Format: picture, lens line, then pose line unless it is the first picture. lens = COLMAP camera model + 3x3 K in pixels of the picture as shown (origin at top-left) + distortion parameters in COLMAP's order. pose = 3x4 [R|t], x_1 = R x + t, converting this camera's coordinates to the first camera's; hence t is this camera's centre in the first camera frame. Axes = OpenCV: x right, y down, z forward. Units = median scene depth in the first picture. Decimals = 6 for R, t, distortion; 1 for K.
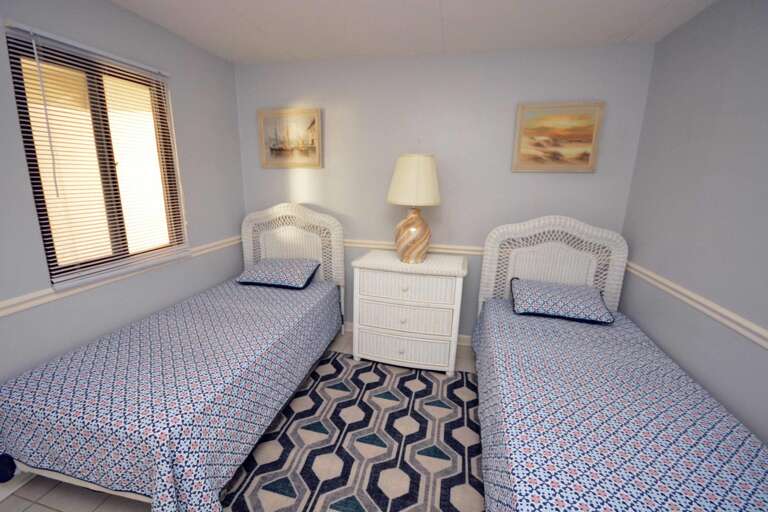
lens RADIAL K [[337.0, 0, 384.0], [0, 337.0, 256.0], [0, 0, 1]] dist [-0.000033, 0.000007]
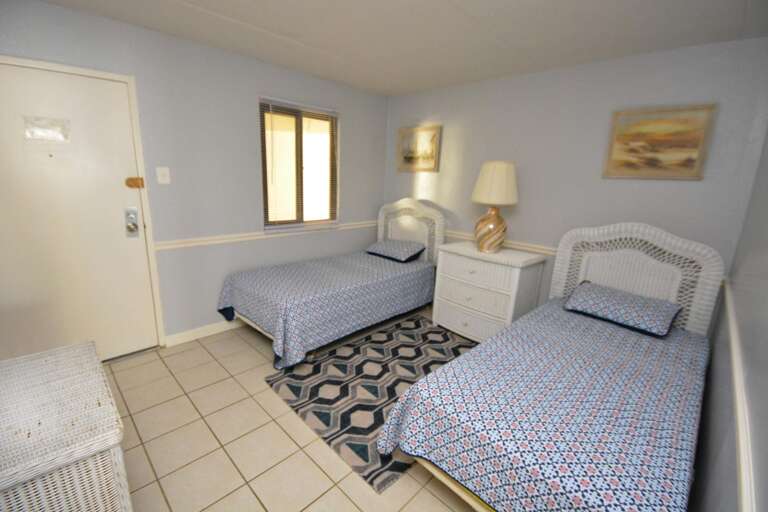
lens RADIAL K [[337.0, 0, 384.0], [0, 337.0, 256.0], [0, 0, 1]] dist [-0.000033, 0.000007]
pose [[0.850518, 0.137956, -0.507530, 0.386527], [-0.146154, 0.988973, 0.023896, 0.056705], [0.505230, 0.053853, 0.861303, -0.198262]]
